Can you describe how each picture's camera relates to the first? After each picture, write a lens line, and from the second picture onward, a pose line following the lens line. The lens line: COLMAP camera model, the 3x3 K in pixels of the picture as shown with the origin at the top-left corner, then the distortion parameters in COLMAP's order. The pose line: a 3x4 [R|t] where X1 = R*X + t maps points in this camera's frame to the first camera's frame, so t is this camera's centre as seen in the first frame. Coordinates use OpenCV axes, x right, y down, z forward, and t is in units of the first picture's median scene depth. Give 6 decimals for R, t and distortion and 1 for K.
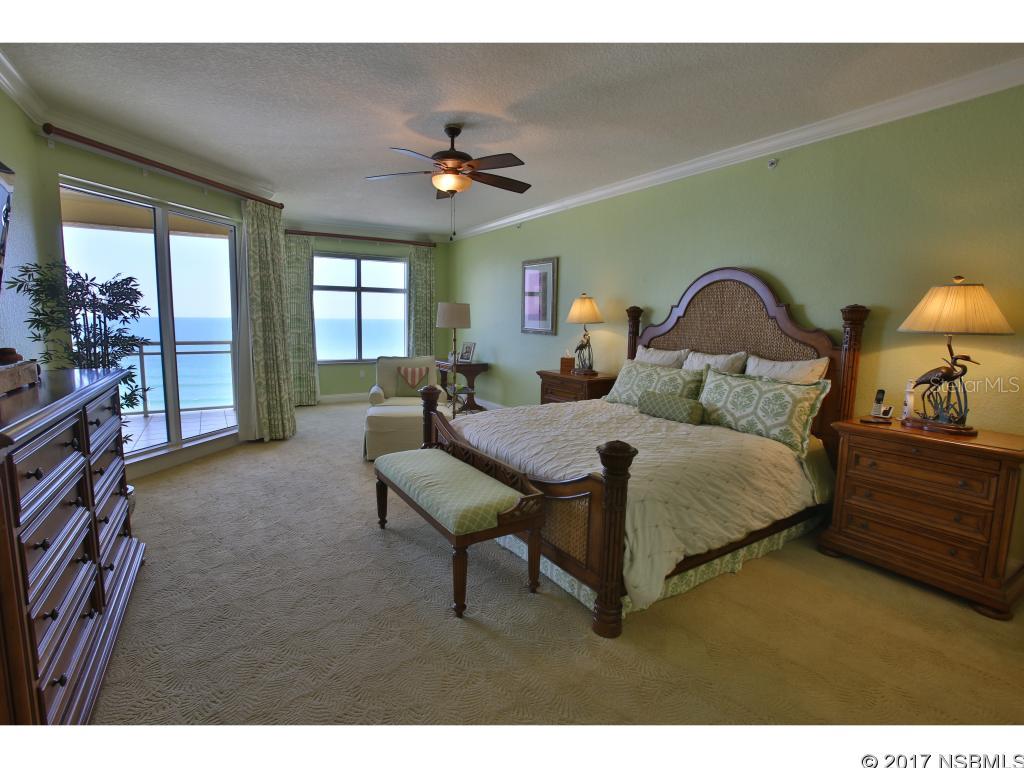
lens RADIAL K [[489.5, 0, 491.8], [0, 489.5, 375.4], [0, 0, 1]] dist [0.004594, 0.004254]
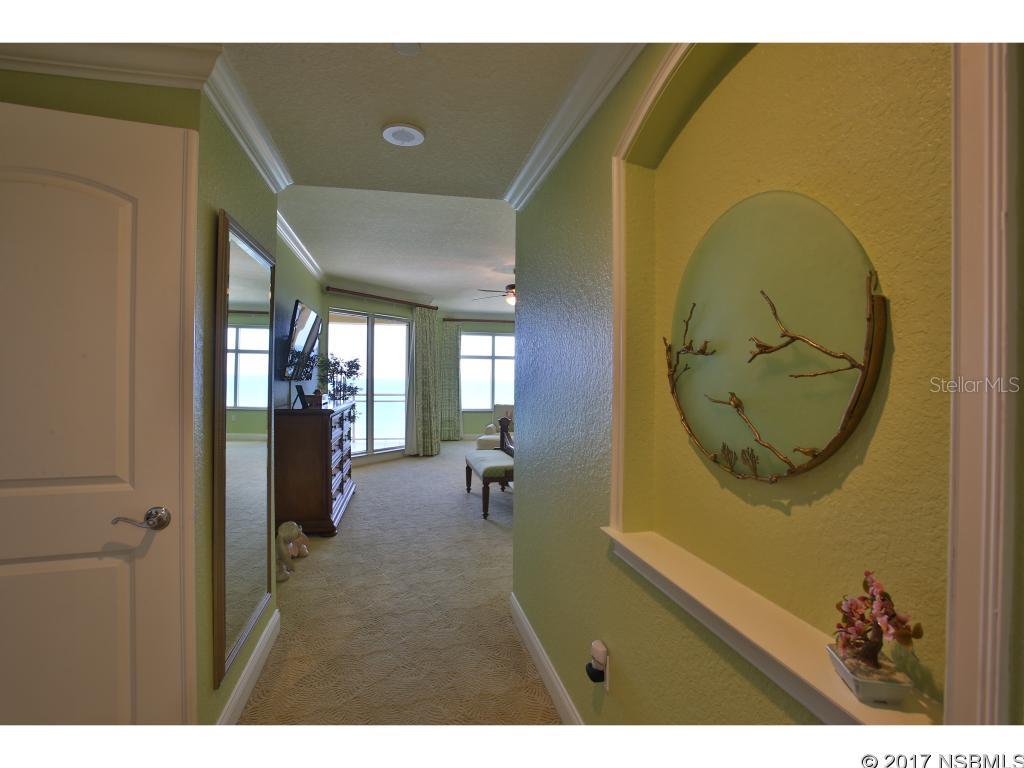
lens RADIAL K [[489.5, 0, 511.6], [0, 489.5, 378.2], [0, 0, 1]] dist [0.004594, 0.004254]
pose [[0.955853, -0.006264, -0.293778, 0.275533], [-0.028084, 0.993249, -0.112554, 0.054827], [0.292499, 0.115836, 0.949224, -0.424141]]
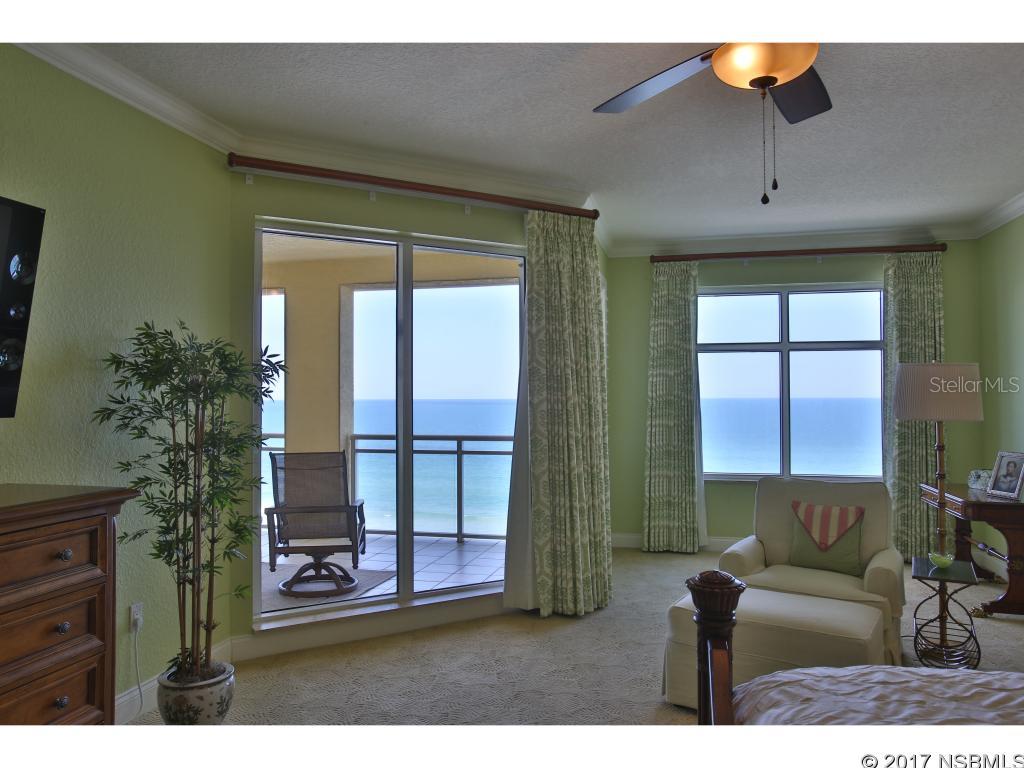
lens RADIAL K [[754.5, 0, 509.7], [0, 754.5, 384.1], [0, 0, 1]] dist [-0.030728, 0.003123]
pose [[0.726207, -0.024036, -0.687055, 0.120294], [-0.069132, 0.991770, -0.107768, -0.035924], [0.683991, 0.125759, 0.718569, 0.303585]]
